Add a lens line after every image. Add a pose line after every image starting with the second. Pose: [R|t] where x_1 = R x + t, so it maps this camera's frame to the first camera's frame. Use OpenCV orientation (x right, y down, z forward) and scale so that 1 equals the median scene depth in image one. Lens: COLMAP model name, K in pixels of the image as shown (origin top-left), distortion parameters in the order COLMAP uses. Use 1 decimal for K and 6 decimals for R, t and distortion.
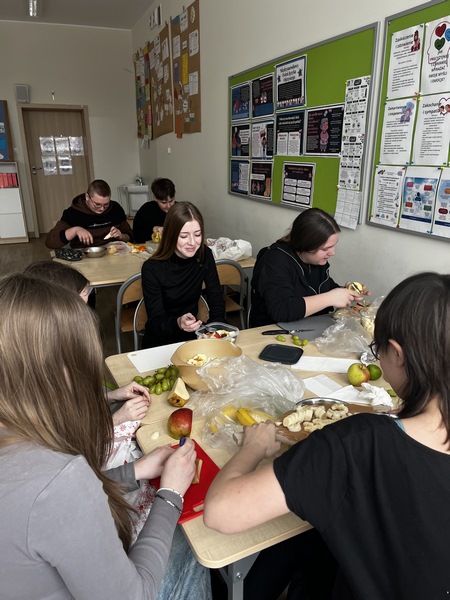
lens RADIAL K [[455.8, 0, 224.2], [0, 455.8, 304.6], [0, 0, 1]] dist [0.037655, -0.048363]
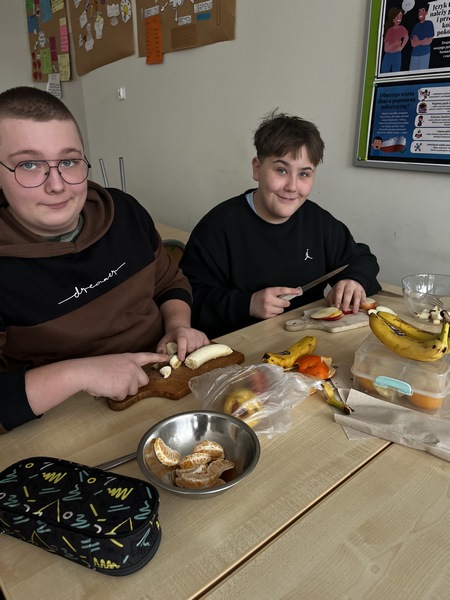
lens RADIAL K [[455.8, 0, 224.8], [0, 455.8, 295.0], [0, 0, 1]] dist [0.037655, -0.048363]
pose [[0.958625, -0.101765, 0.265862, -0.172813], [0.095496, 0.994763, 0.036437, -0.107278], [-0.268177, -0.009540, 0.963322, 0.441818]]
